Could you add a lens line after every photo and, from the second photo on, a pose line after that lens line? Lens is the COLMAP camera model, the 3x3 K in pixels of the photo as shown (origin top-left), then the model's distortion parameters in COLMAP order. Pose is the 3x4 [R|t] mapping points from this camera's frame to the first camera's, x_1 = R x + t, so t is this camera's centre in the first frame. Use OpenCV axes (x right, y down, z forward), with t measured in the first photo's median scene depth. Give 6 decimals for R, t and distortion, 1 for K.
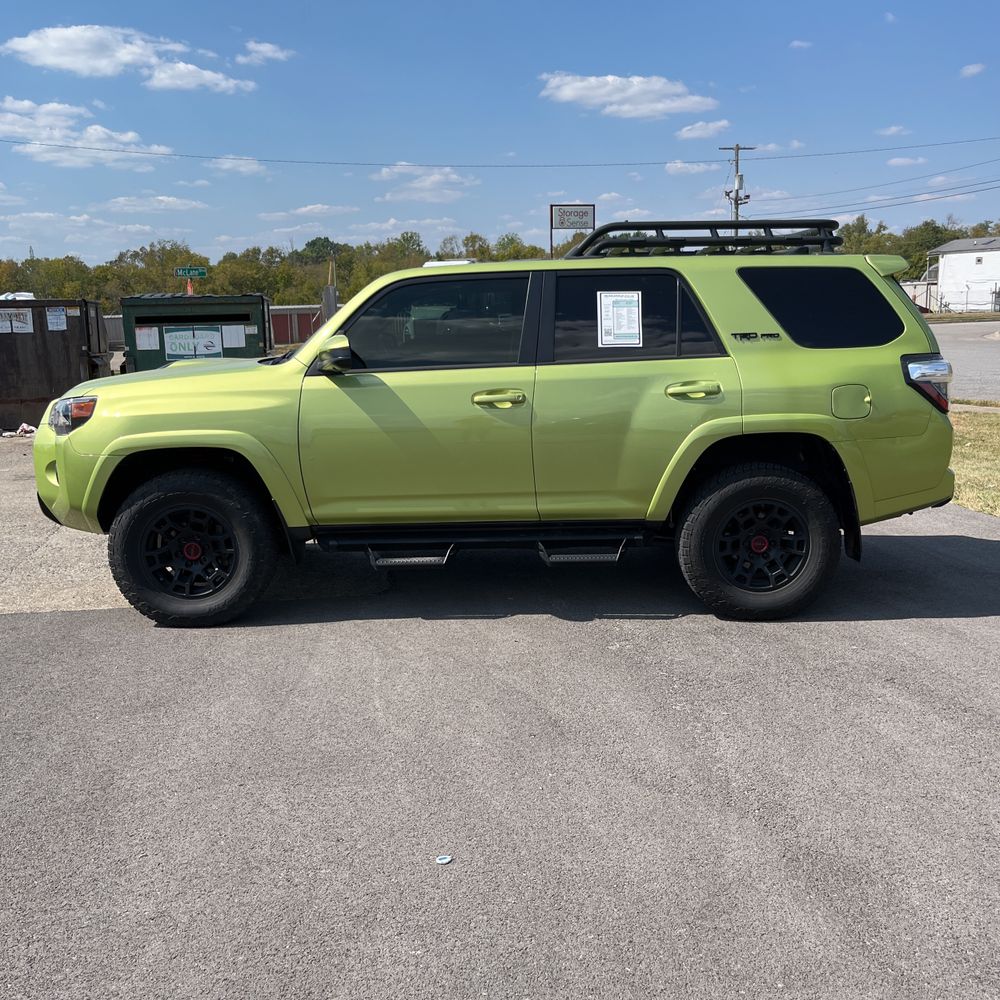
lens RADIAL K [[1026.7, 0, 502.0], [0, 1026.7, 504.5], [0, 0, 1]] dist [0.023453, 0.000000]
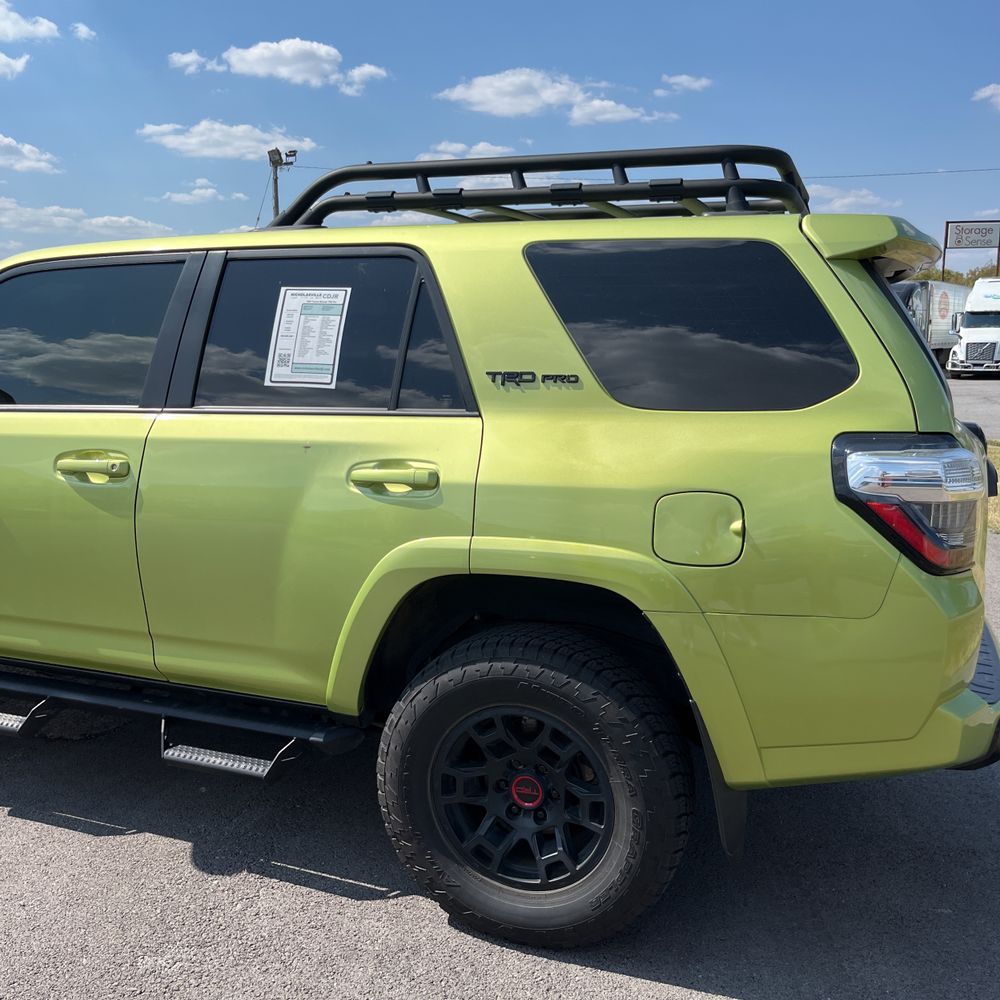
lens RADIAL K [[1026.7, 0, 492.3], [0, 1026.7, 500.2], [0, 0, 1]] dist [0.023453, 0.000000]
pose [[0.926813, 0.083123, -0.366208, 0.412089], [-0.093174, 0.995601, -0.009823, -0.097389], [0.363780, 0.043225, 0.930481, 0.528341]]
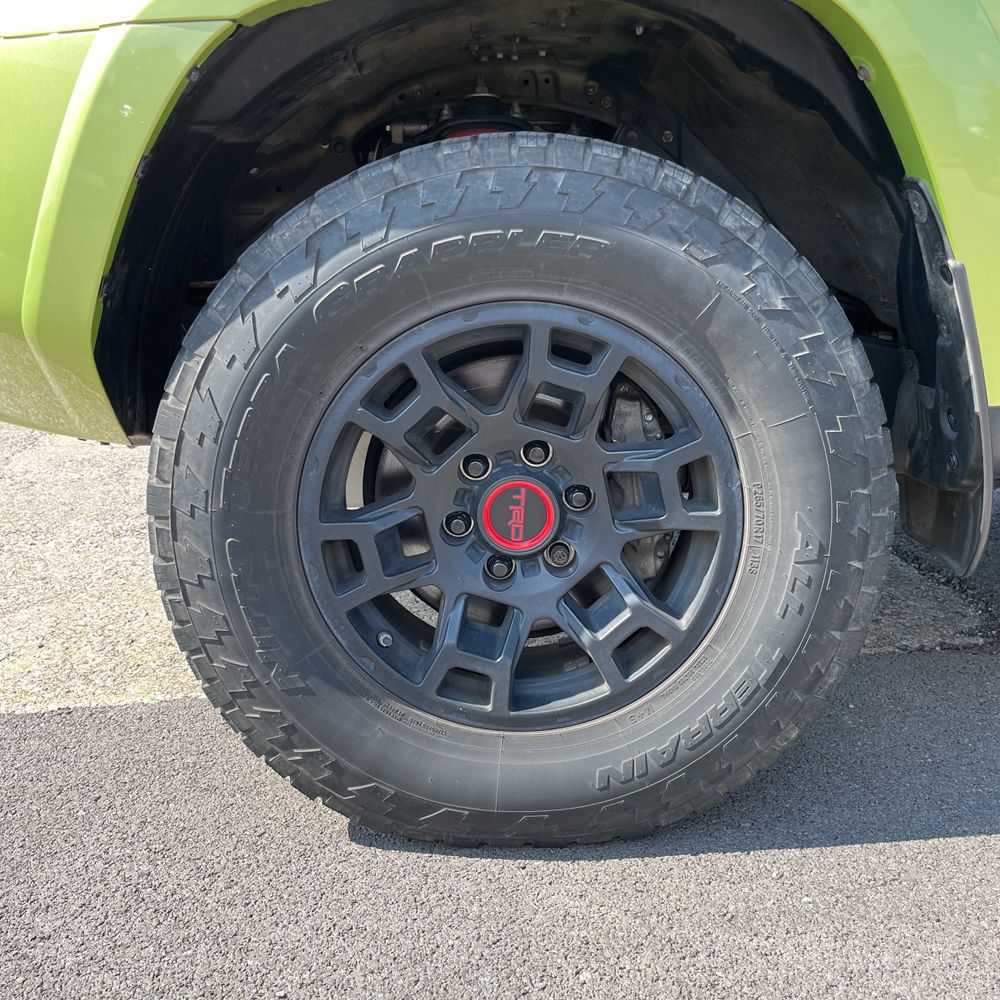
lens RADIAL K [[1026.7, 0, 490.8], [0, 1026.7, 504.6], [0, 0, 1]] dist [0.023453, 0.000000]
pose [[0.999450, 0.005278, -0.032747, -0.300611], [-0.002694, 0.996915, 0.078438, 0.025245], [0.033060, -0.078306, 0.996381, 0.779478]]
